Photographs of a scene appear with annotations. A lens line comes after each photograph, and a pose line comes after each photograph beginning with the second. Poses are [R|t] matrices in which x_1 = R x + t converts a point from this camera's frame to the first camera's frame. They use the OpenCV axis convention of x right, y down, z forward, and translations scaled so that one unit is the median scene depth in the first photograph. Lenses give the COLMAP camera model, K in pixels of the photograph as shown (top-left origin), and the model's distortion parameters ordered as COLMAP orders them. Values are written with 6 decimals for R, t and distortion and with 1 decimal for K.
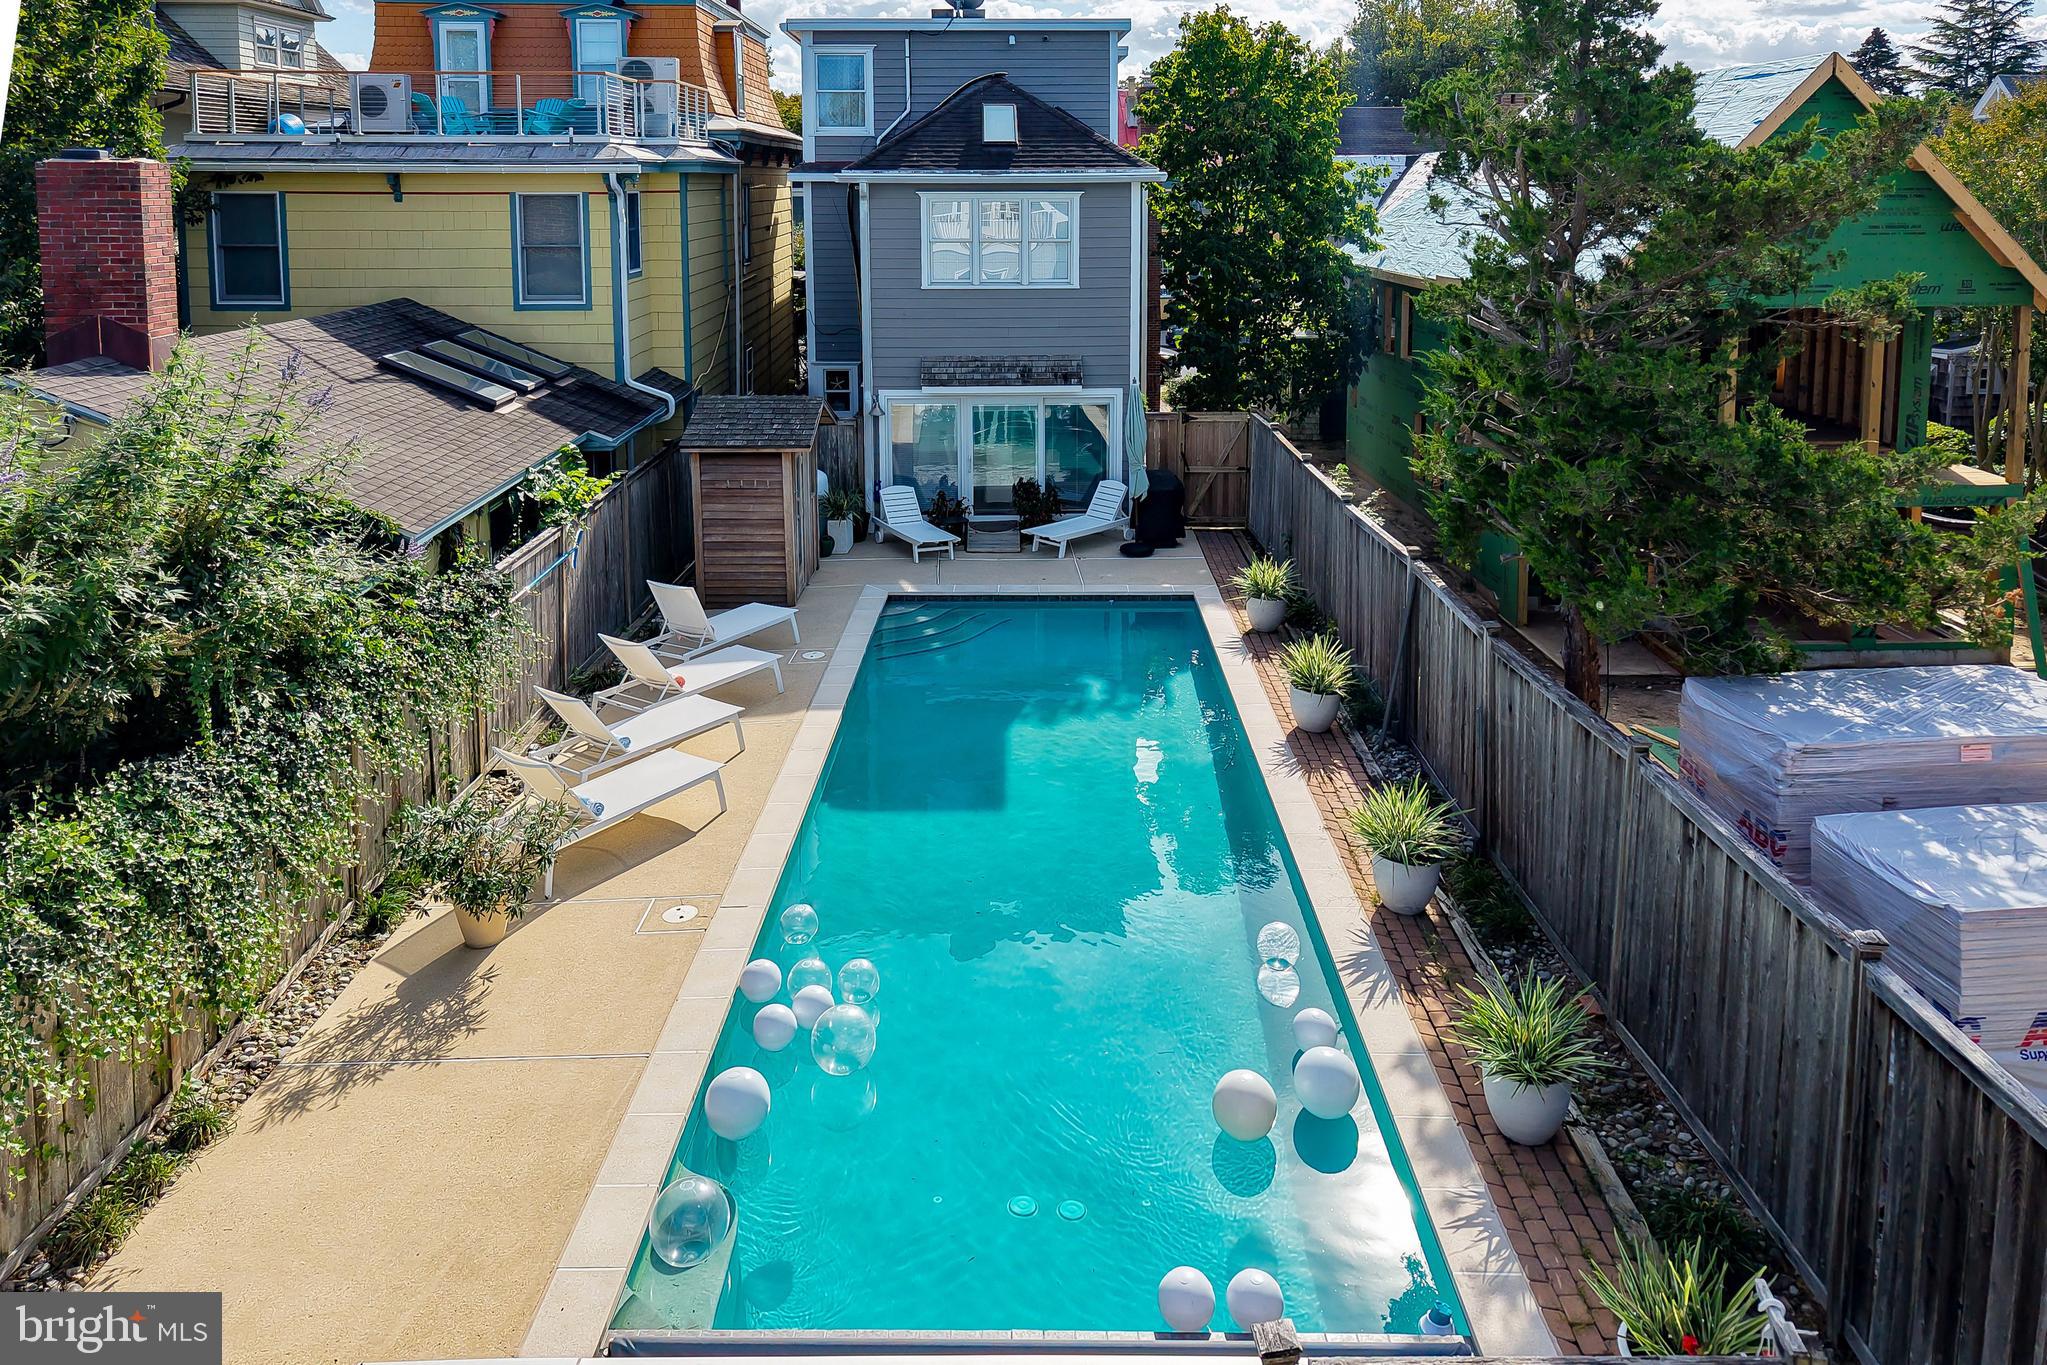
lens RADIAL K [[1518.5, 0, 1037.0], [0, 1518.5, 361.5], [0, 0, 1]] dist [0.012747, 0.004802]
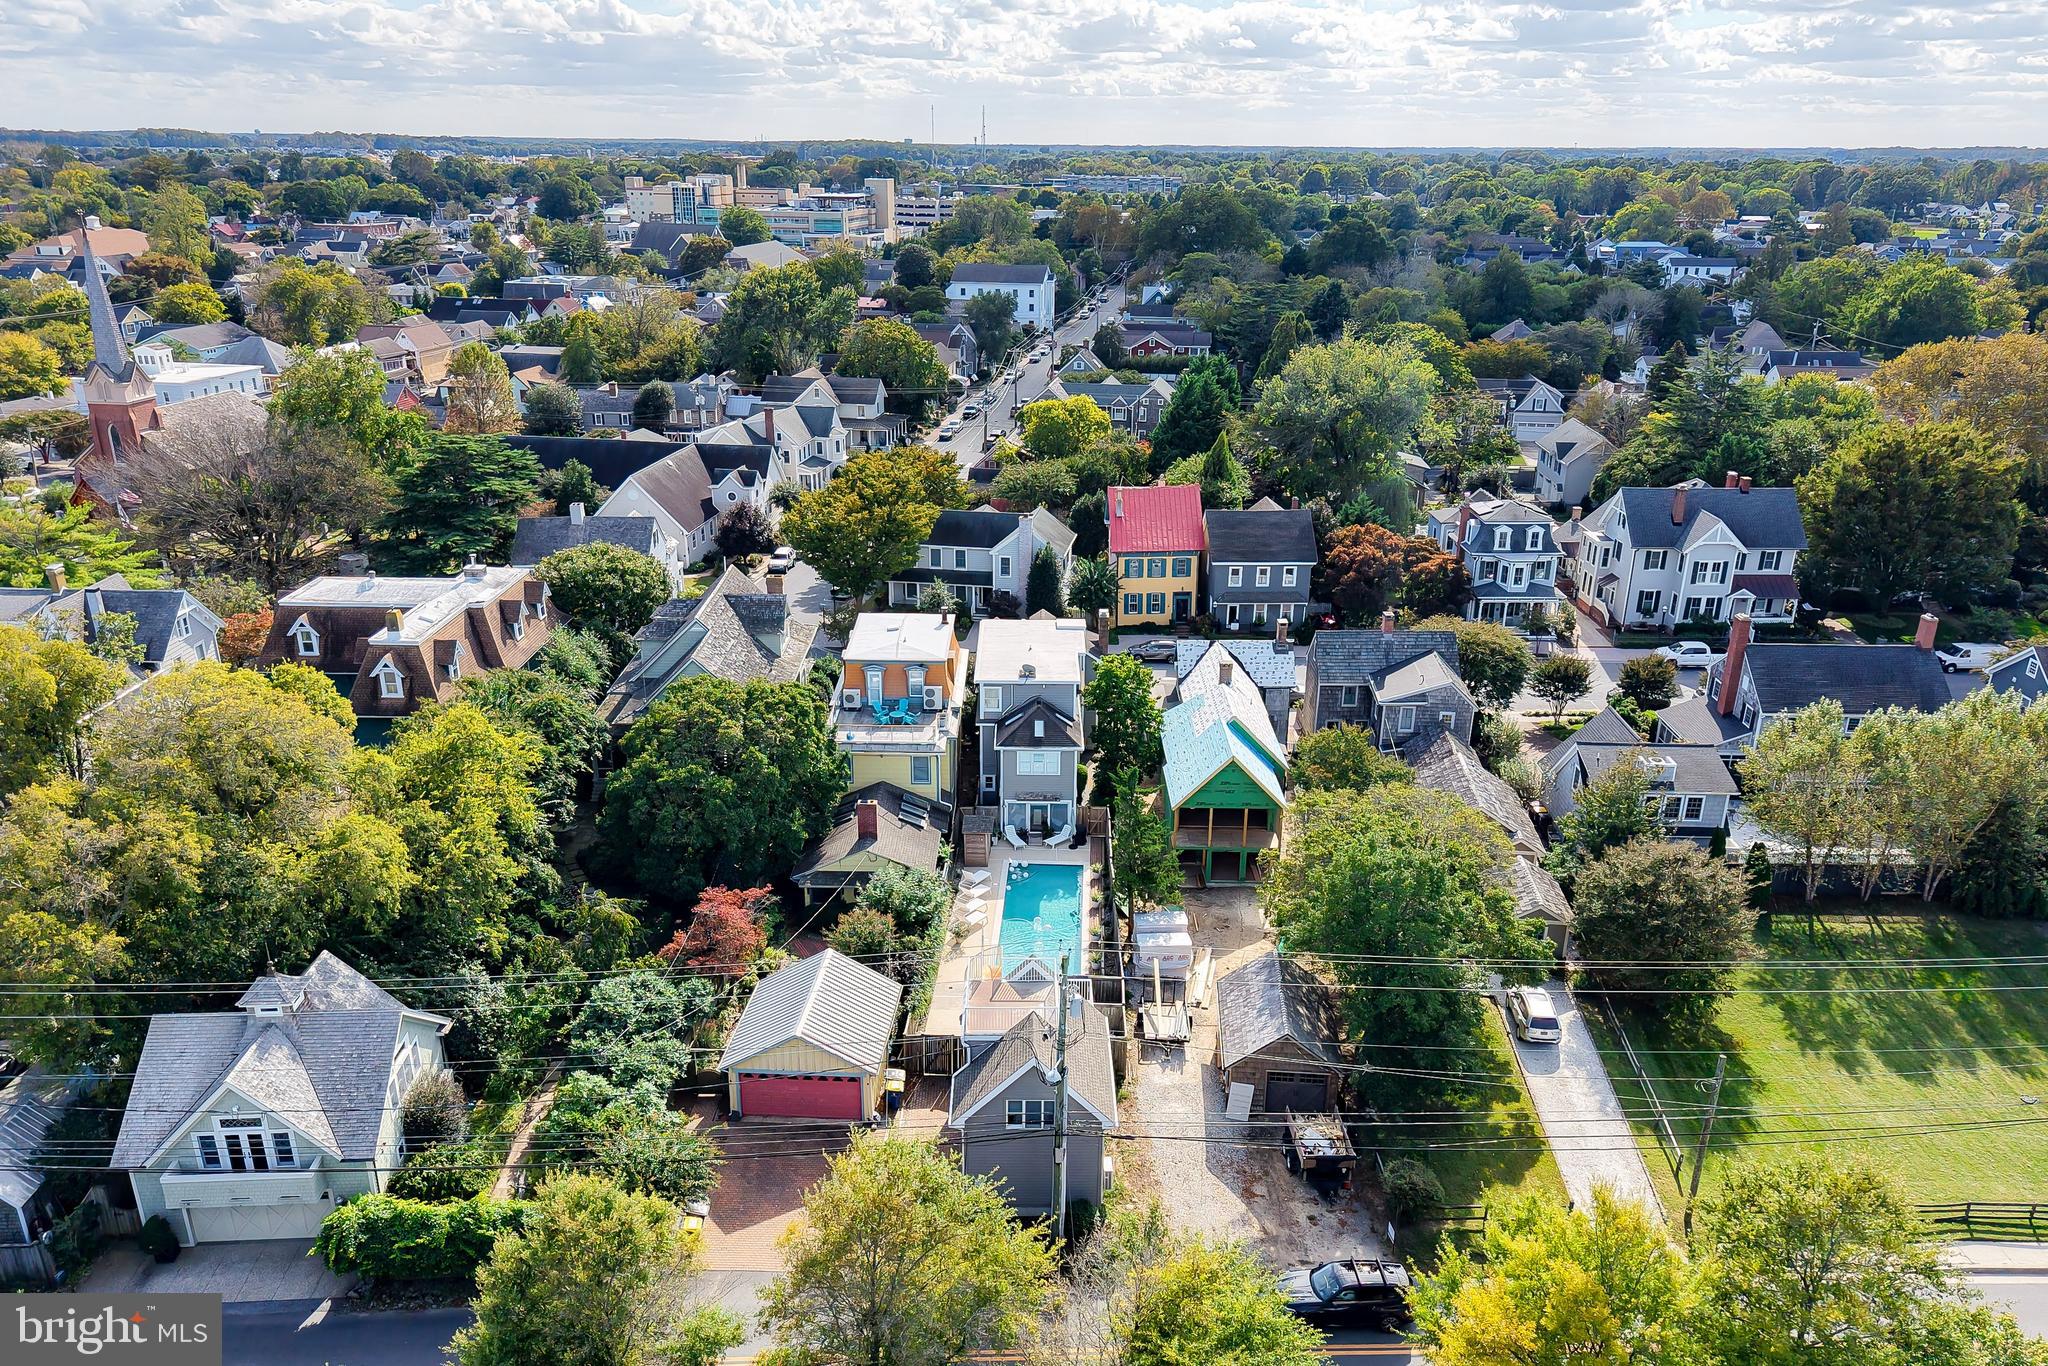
lens RADIAL K [[1463.0, 0, 981.5], [0, 1463.0, 685.3], [0, 0, 1]] dist [0.066596, 0.001223]
pose [[0.997720, 0.019904, -0.064492, 0.072334], [-0.005713, 0.977003, 0.213149, -1.212469], [0.067251, -0.212295, 0.974889, -2.914668]]
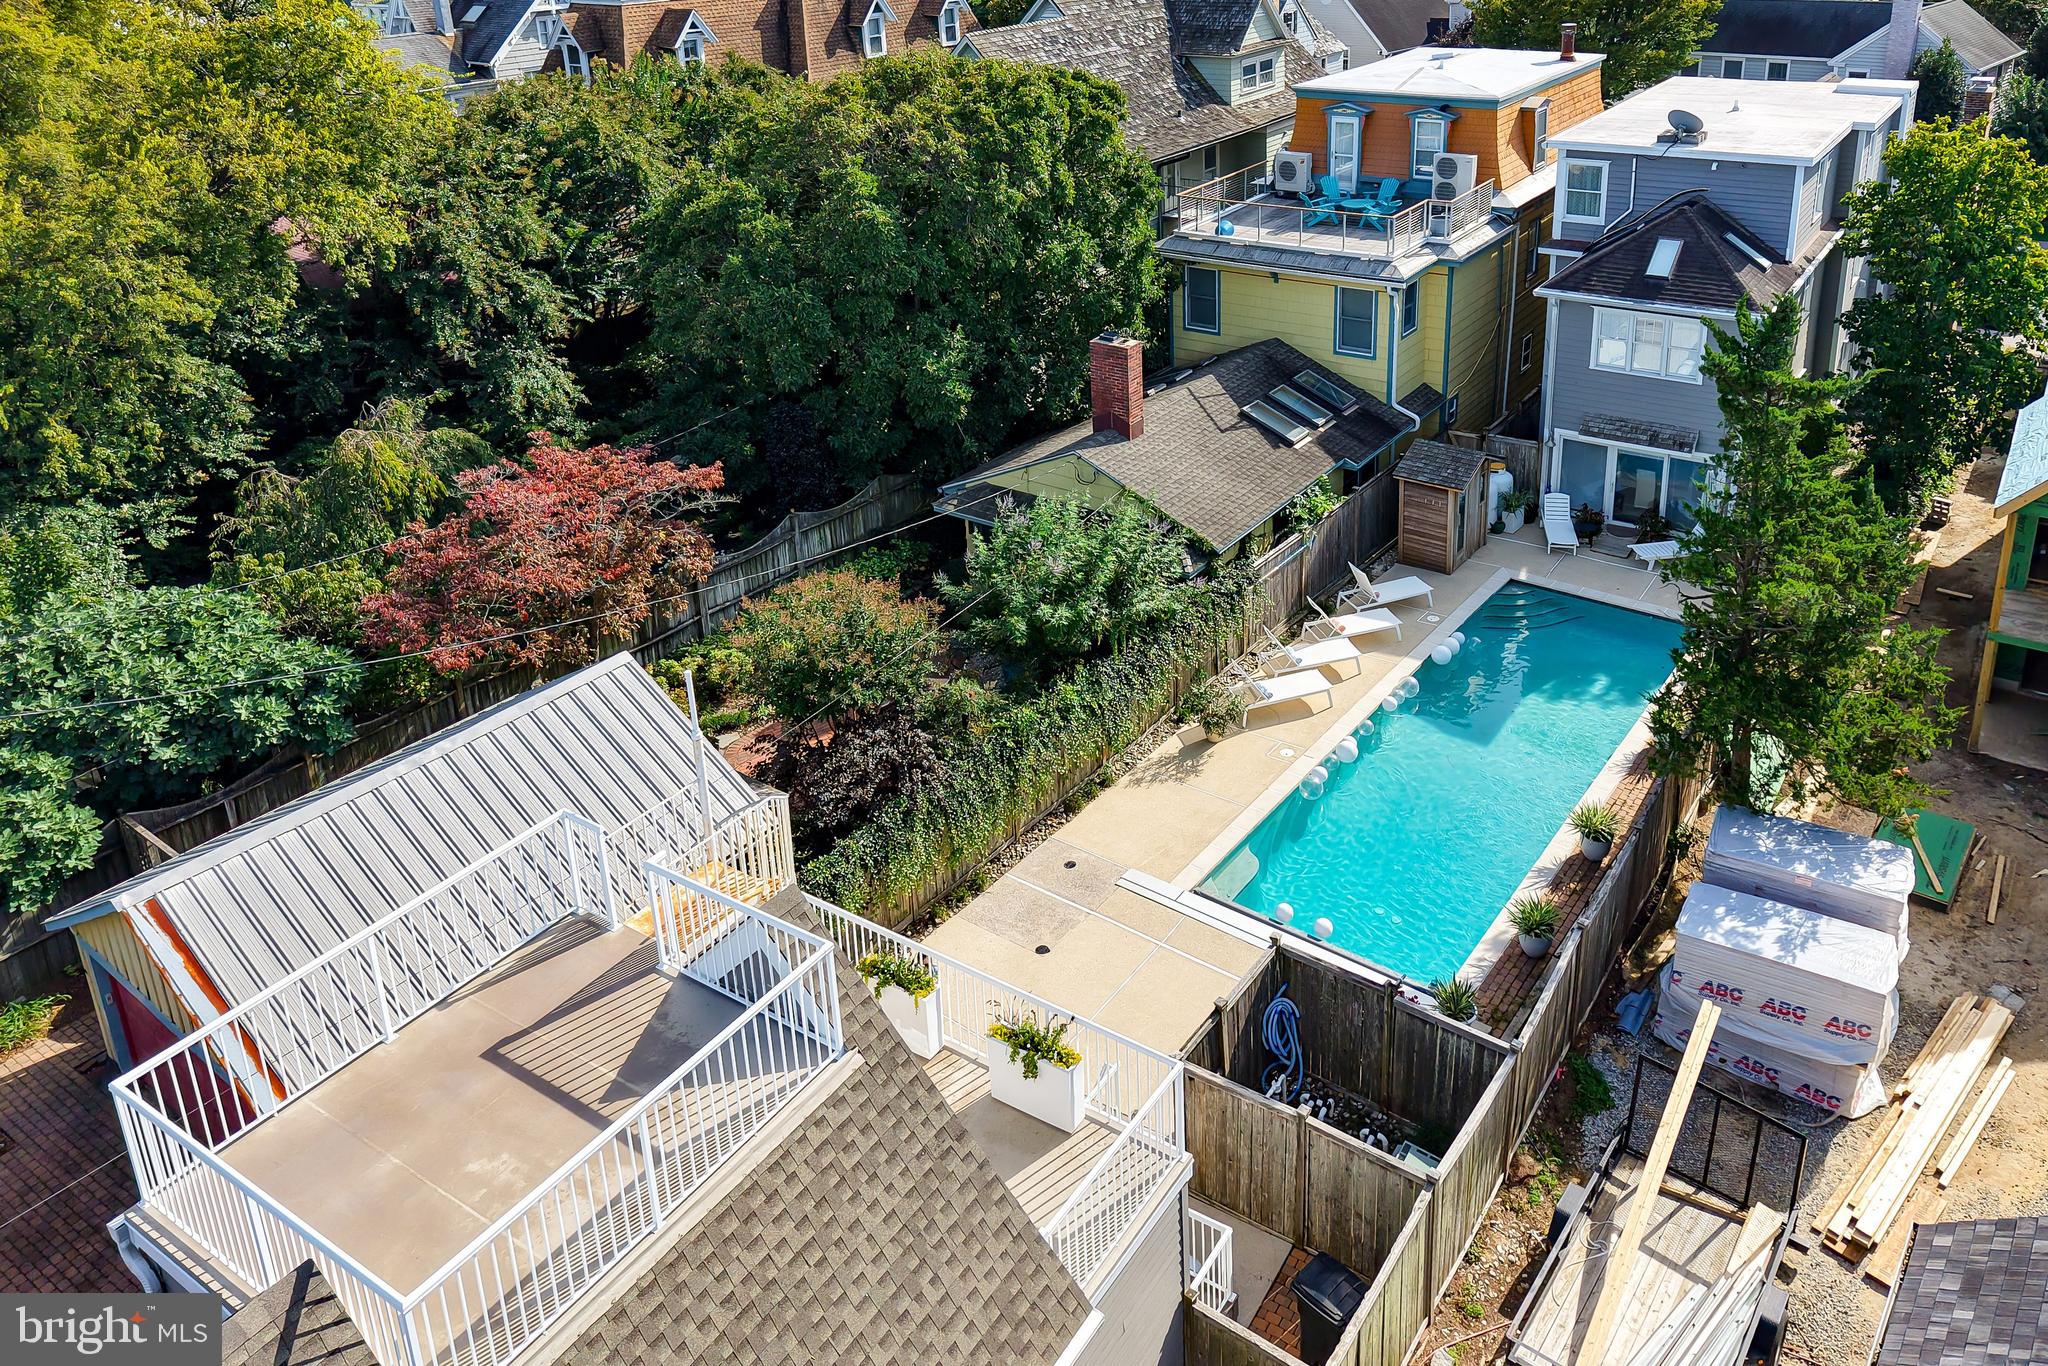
lens RADIAL K [[1519.3, 0, 1037.5], [0, 1519.3, 361.8], [0, 0, 1]] dist [0.012747, 0.004802]
pose [[0.793061, 0.154909, -0.589115, 0.436858], [-0.030032, 0.975891, 0.216182, -0.422990], [0.608401, -0.153753, 0.778594, -0.575627]]
